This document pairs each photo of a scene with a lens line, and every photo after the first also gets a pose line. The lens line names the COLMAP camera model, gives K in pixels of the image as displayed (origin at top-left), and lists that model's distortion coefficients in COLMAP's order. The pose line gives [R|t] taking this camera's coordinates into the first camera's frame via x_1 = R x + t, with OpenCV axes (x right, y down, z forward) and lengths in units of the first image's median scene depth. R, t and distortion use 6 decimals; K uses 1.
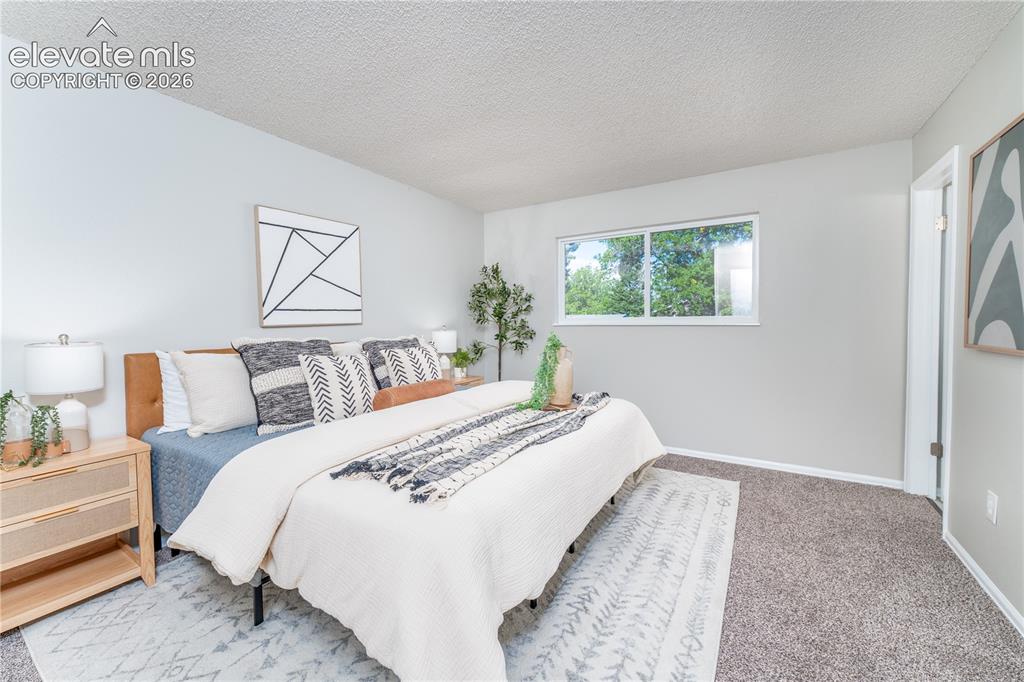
lens RADIAL K [[408.4, 0, 506.7], [0, 408.4, 339.0], [0, 0, 1]] dist [0.000592, 0.000052]
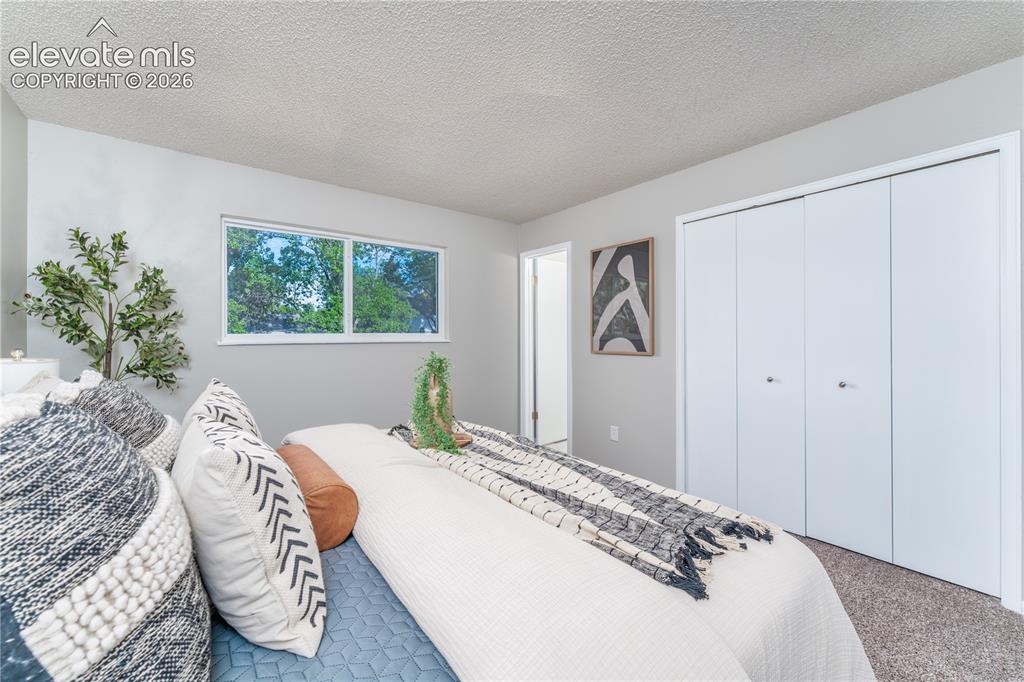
lens RADIAL K [[408.4, 0, 506.7], [0, 408.4, 339.0], [0, 0, 1]] dist [0.000592, 0.000052]
pose [[0.341593, 0.001294, 0.939847, -0.766144], [0.039785, 0.999083, -0.015836, -0.028772], [-0.939006, 0.042802, 0.341228, 0.745651]]
